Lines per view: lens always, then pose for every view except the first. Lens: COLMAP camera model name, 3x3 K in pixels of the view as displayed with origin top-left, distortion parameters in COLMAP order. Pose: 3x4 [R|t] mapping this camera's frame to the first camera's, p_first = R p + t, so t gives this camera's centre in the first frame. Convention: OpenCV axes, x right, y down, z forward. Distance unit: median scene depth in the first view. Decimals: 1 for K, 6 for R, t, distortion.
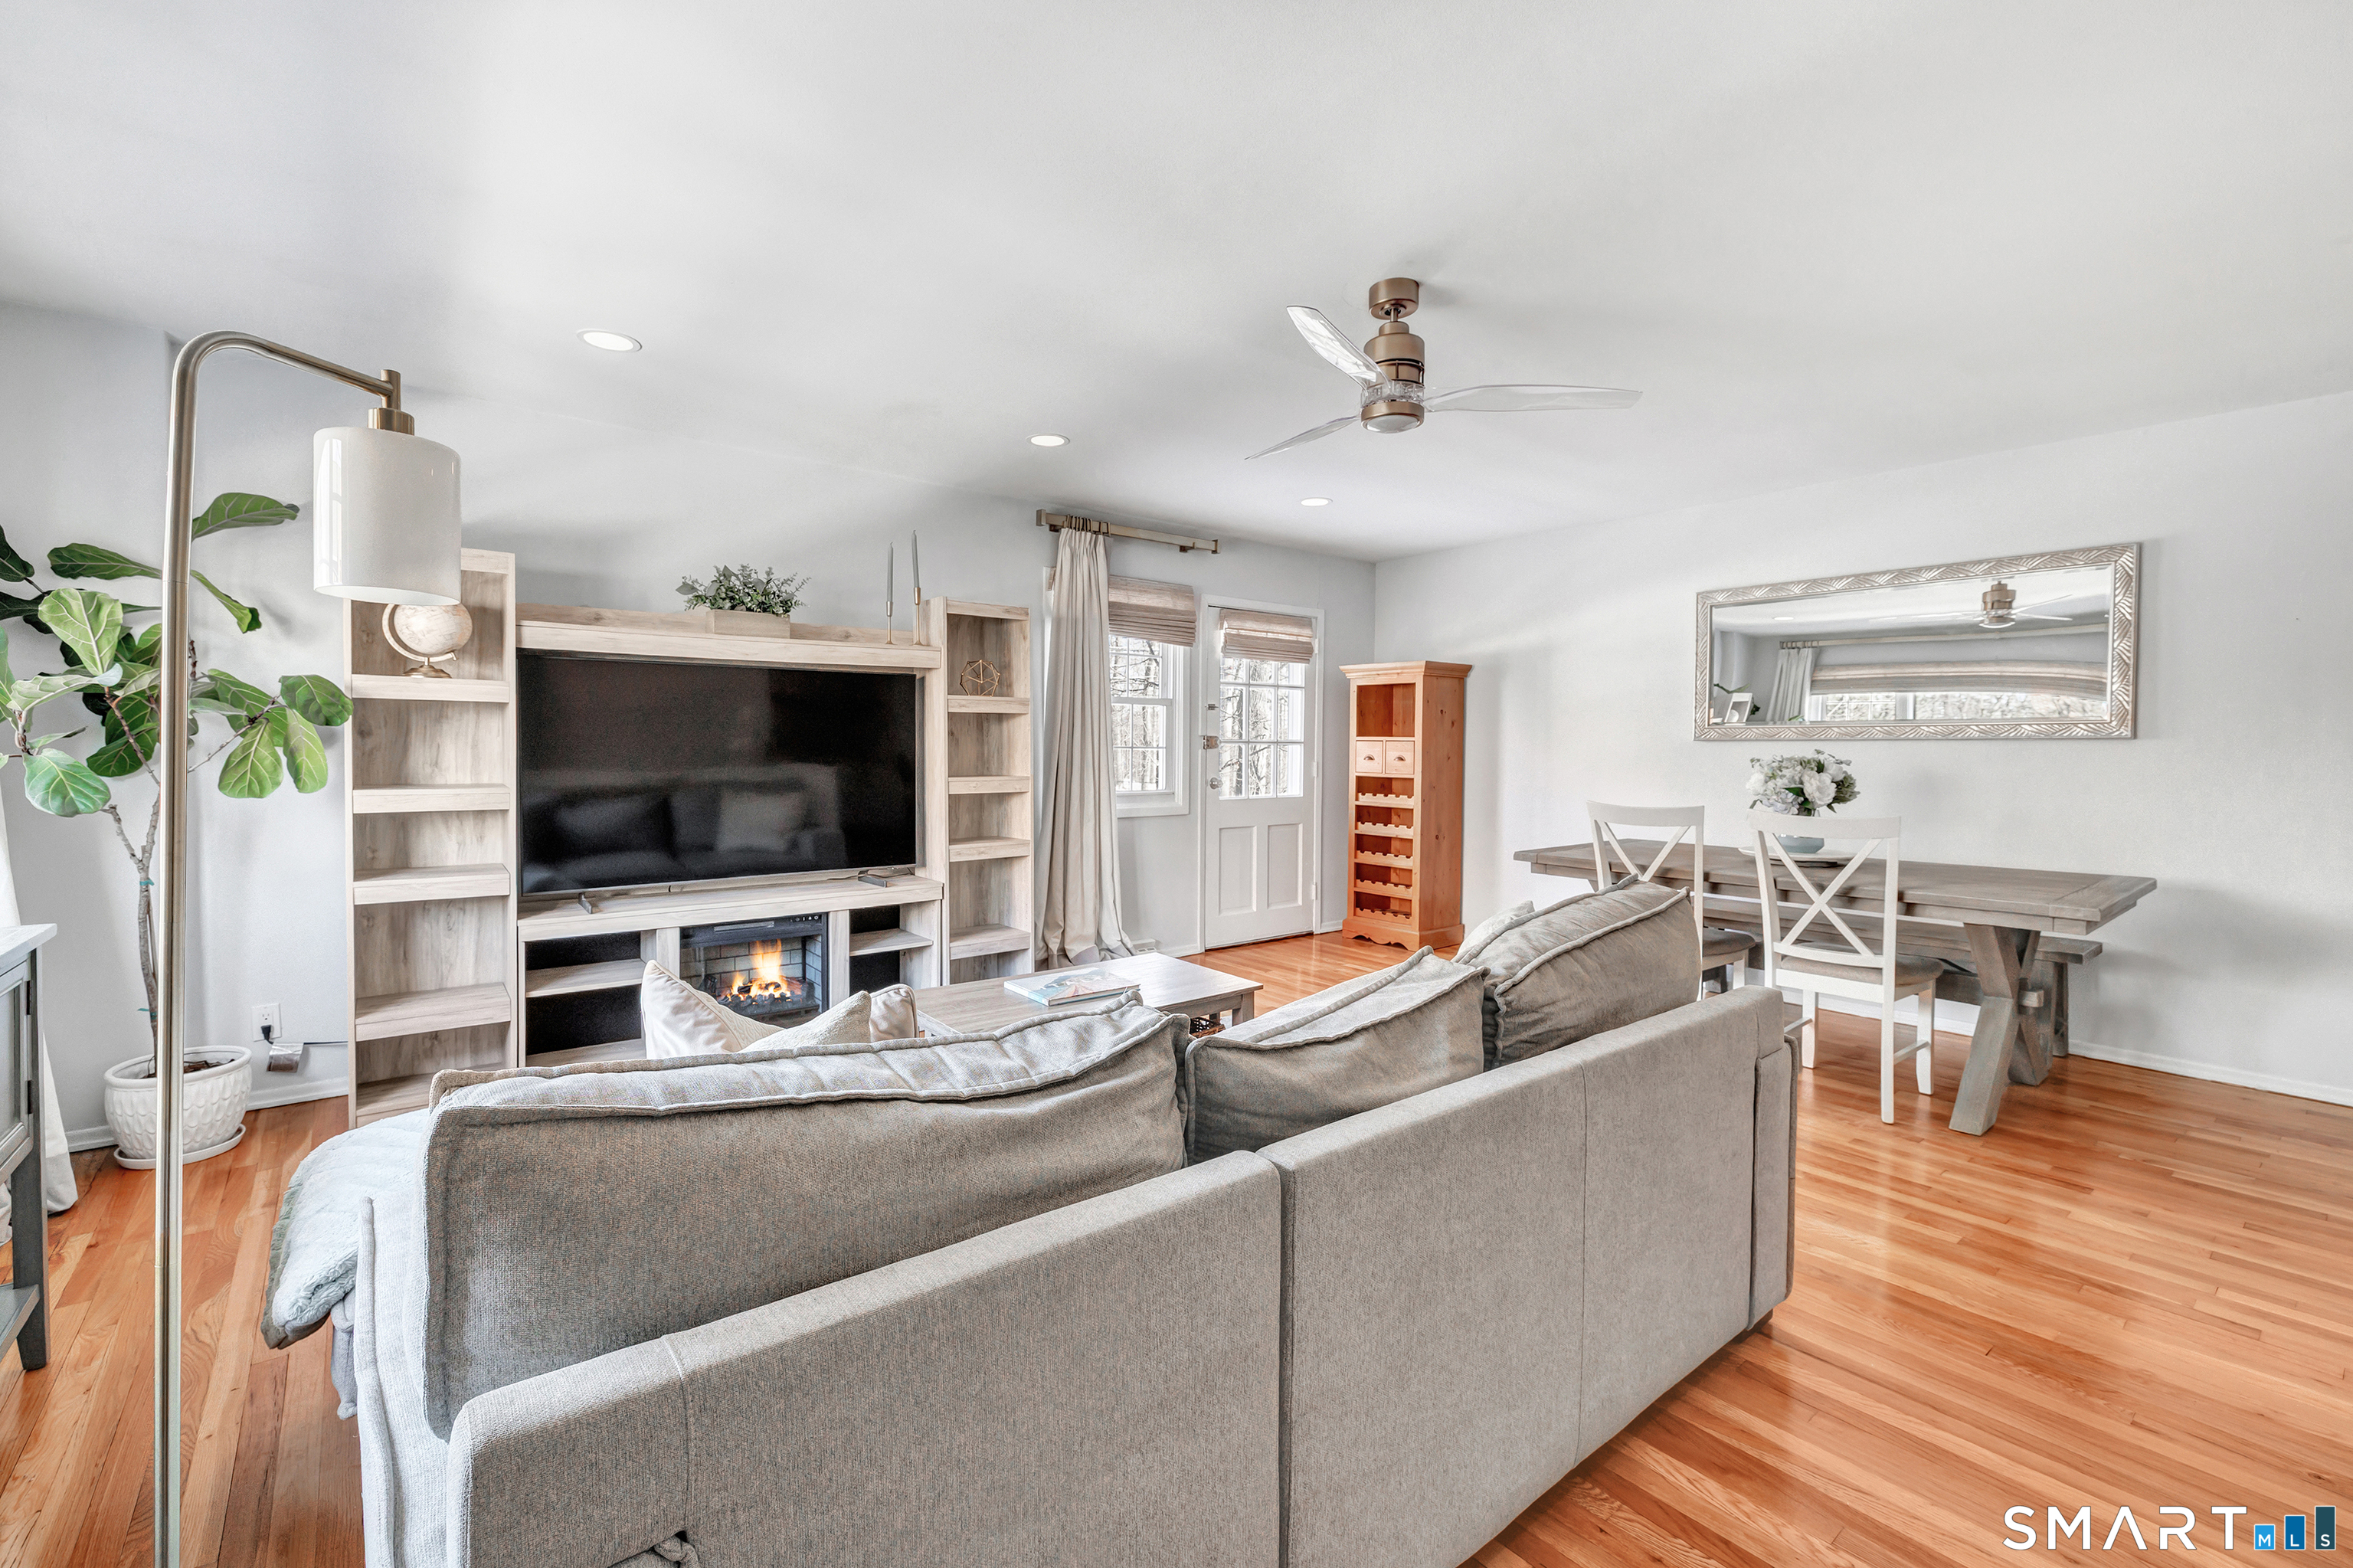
lens RADIAL K [[1015.1, 0, 1130.0], [0, 1015.1, 773.6], [0, 0, 1]] dist [0.002910, 0.000085]
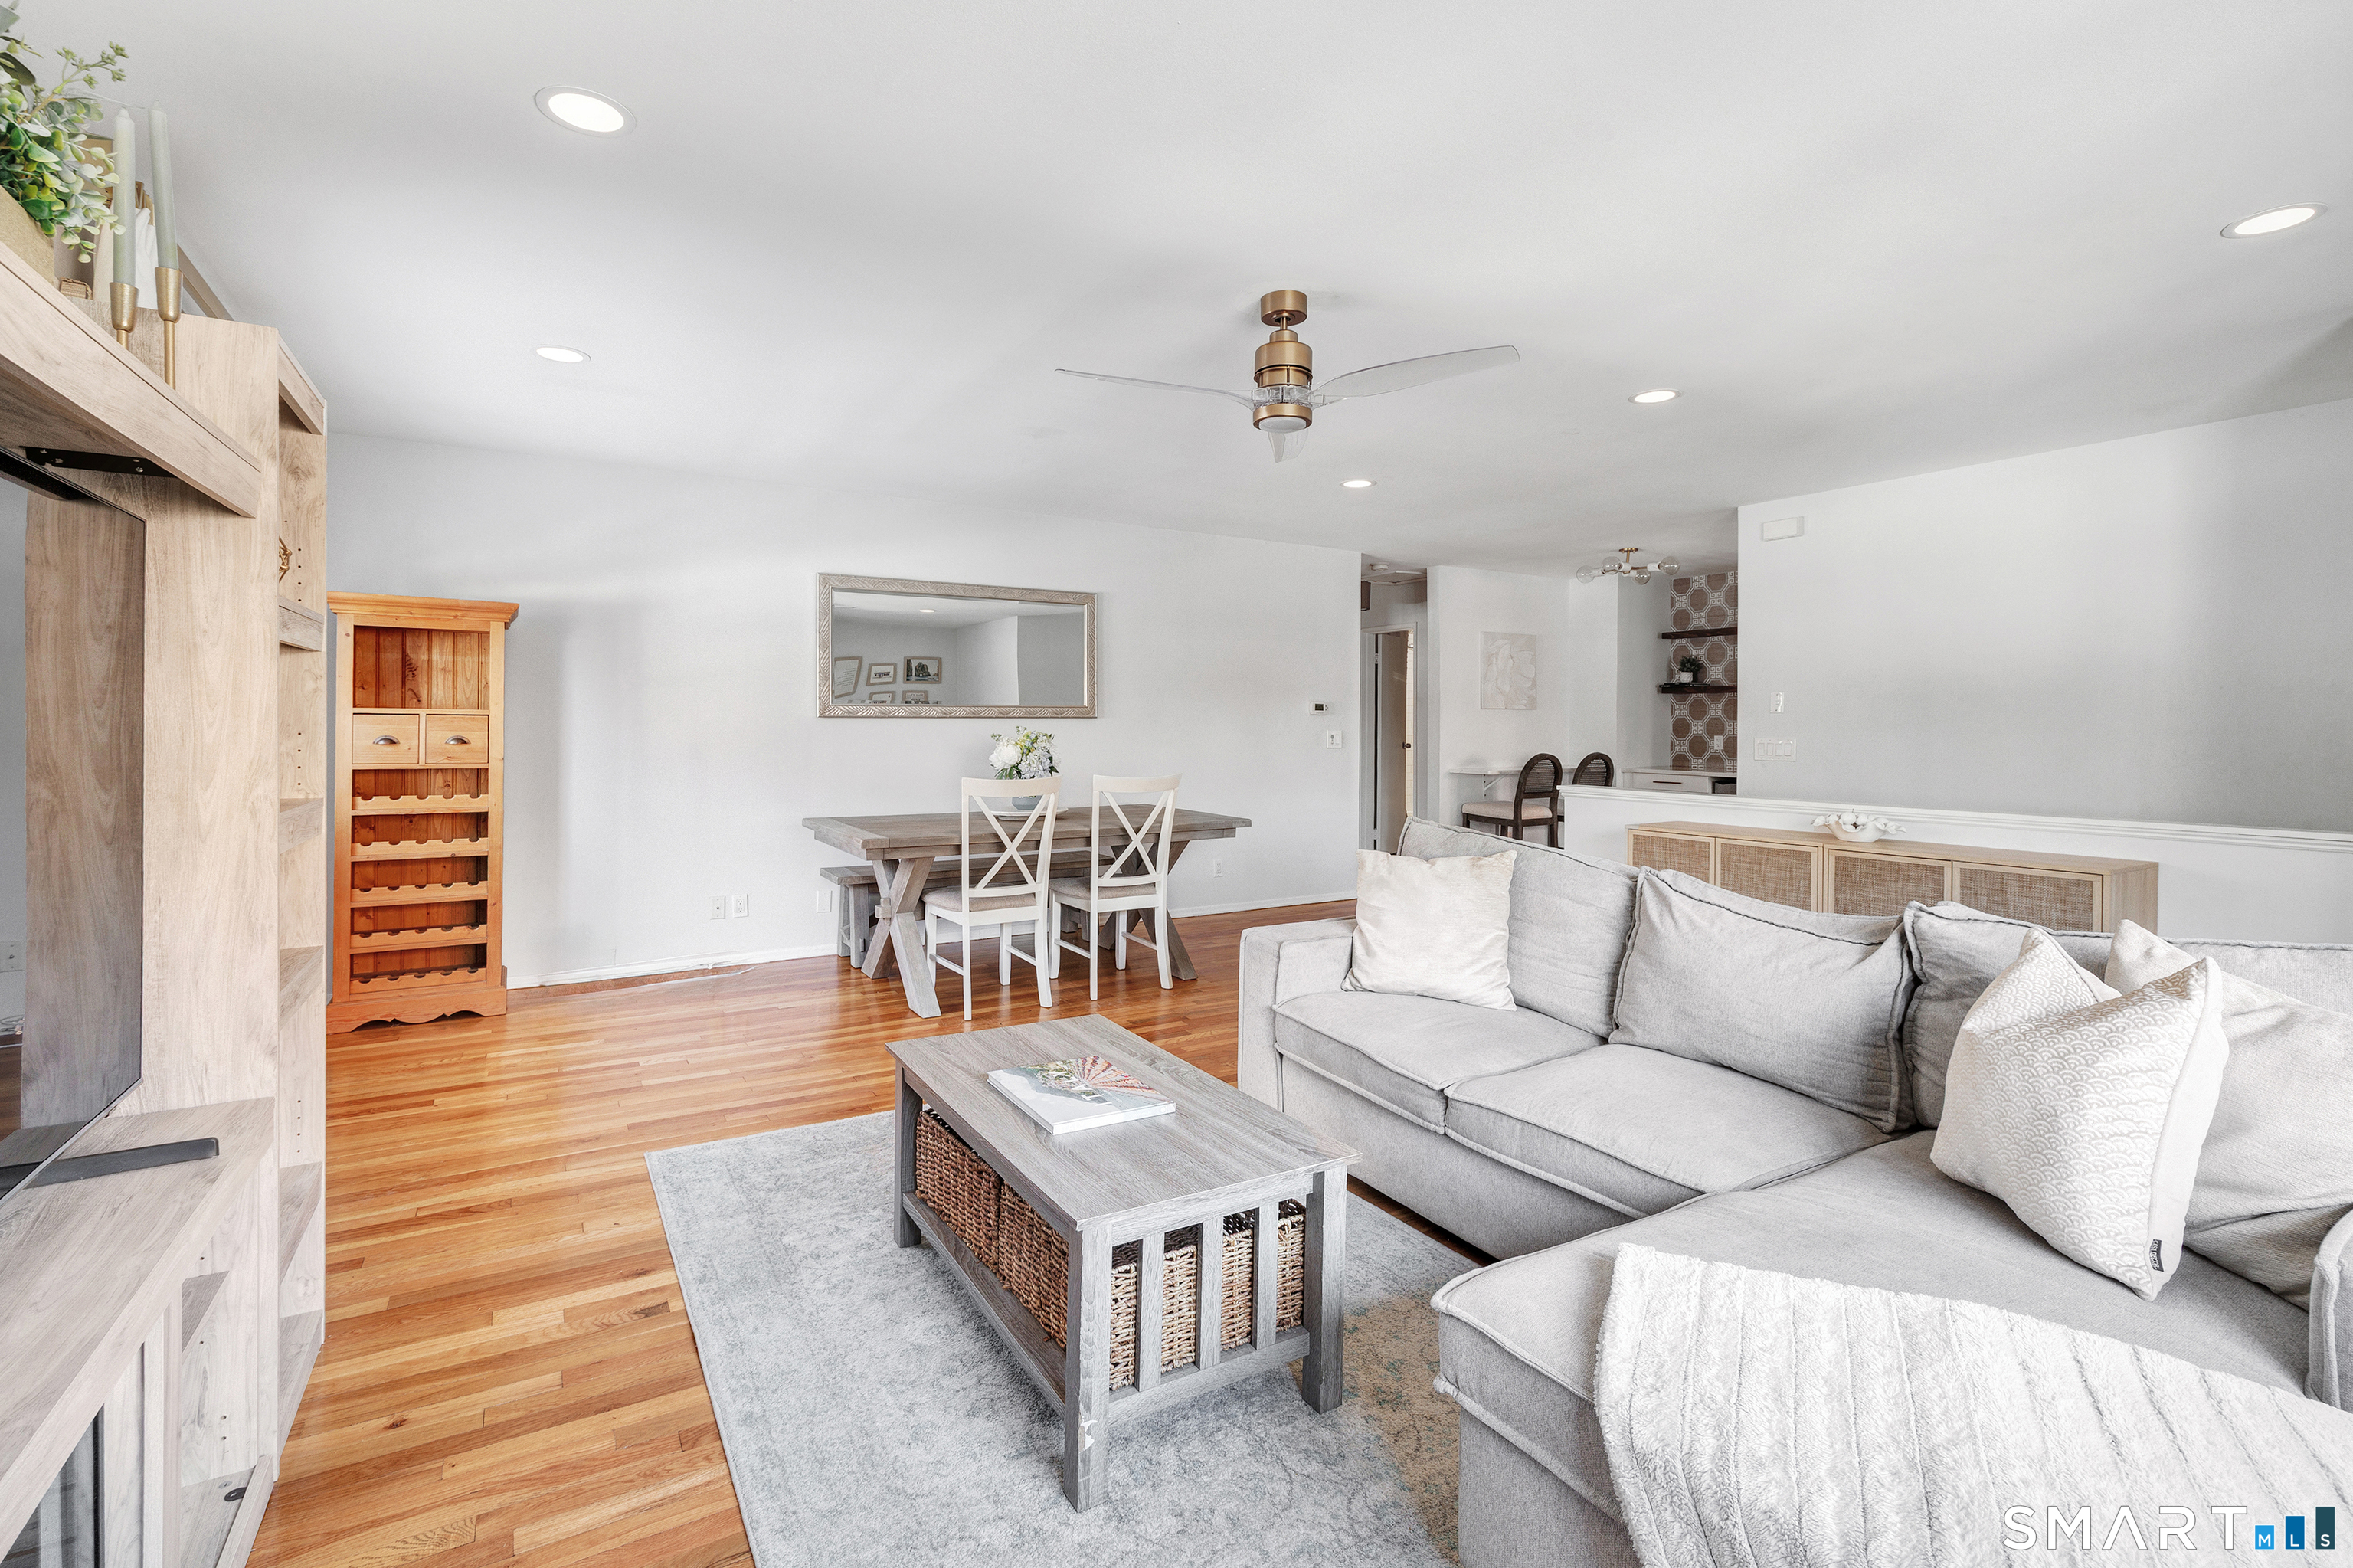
lens RADIAL K [[1015.1, 0, 1202.7], [0, 1015.1, 747.9], [0, 0, 1]] dist [0.002910, 0.000085]
pose [[0.101811, -0.027053, 0.994436, -0.420378], [0.023881, 0.999409, 0.024743, -0.017115], [-0.994517, 0.021229, 0.102396, 0.511505]]
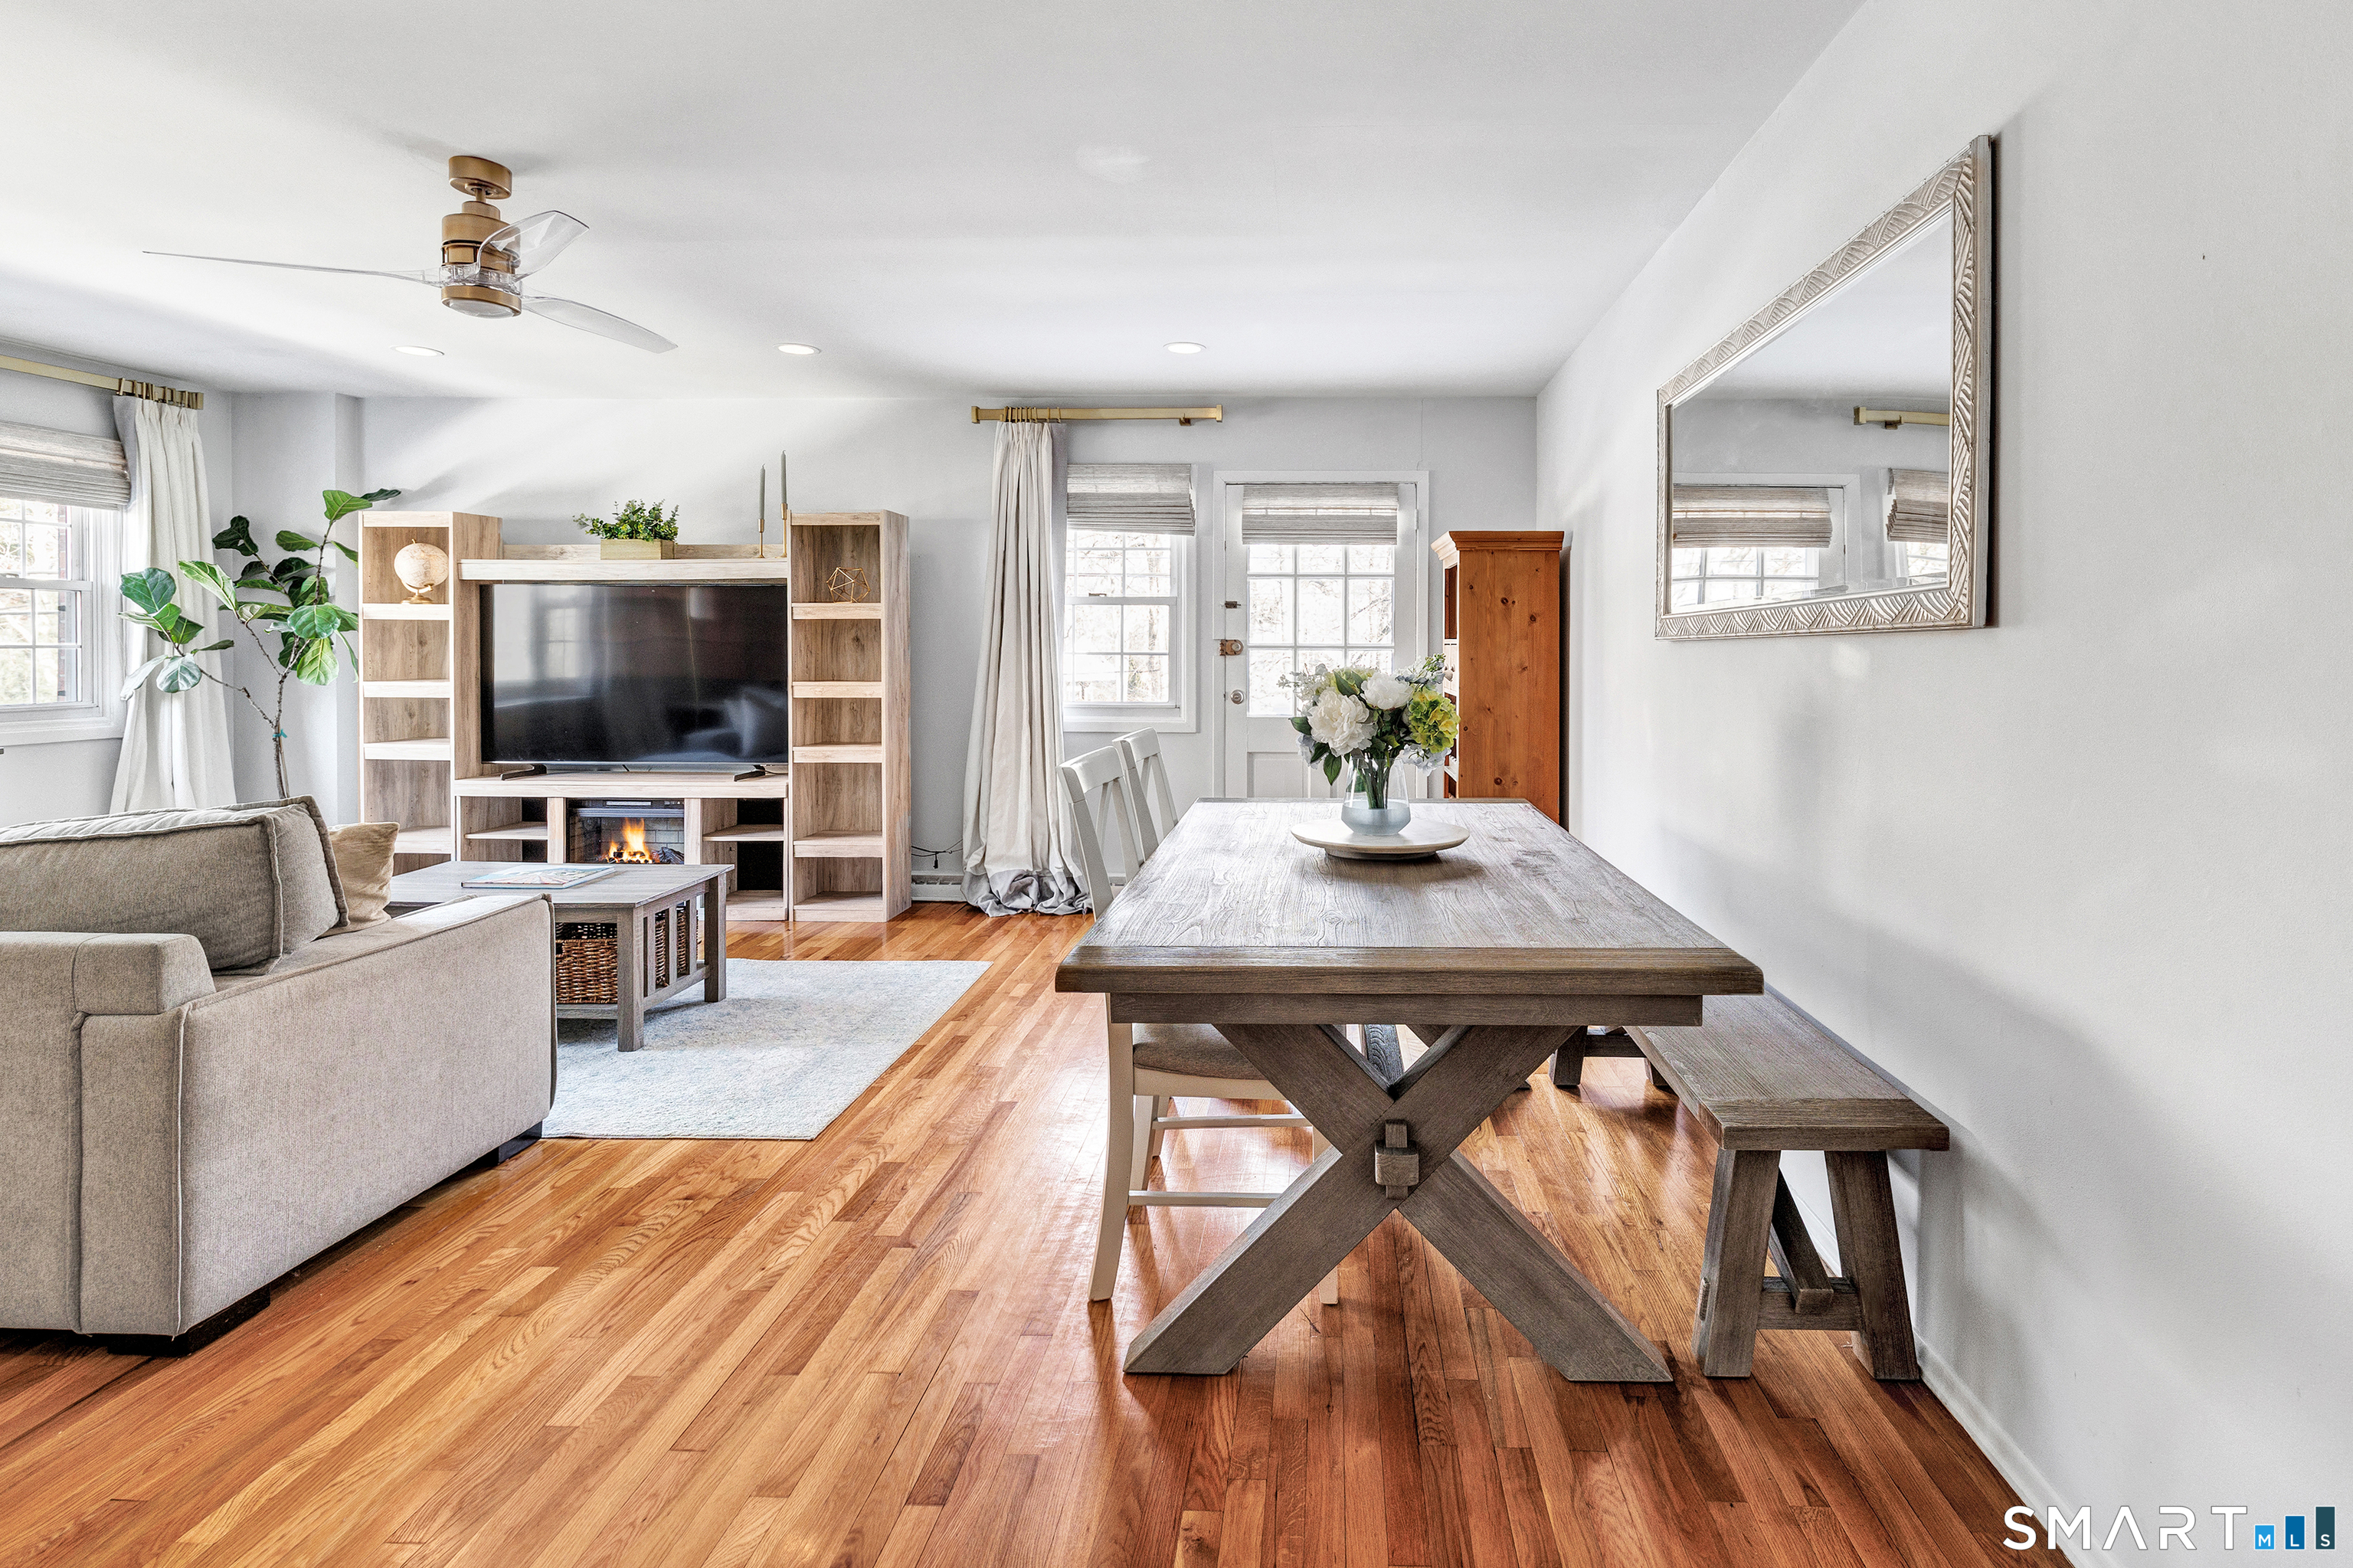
lens RADIAL K [[1125.1, 0, 1286.6], [0, 1125.1, 653.7], [0, 0, 1]] dist [0.002684, -0.000781]
pose [[0.766674, -0.001237, -0.642035, 0.790998], [-0.016537, 0.999628, -0.021673, -0.007070], [0.641824, 0.027234, 0.766369, 0.360611]]
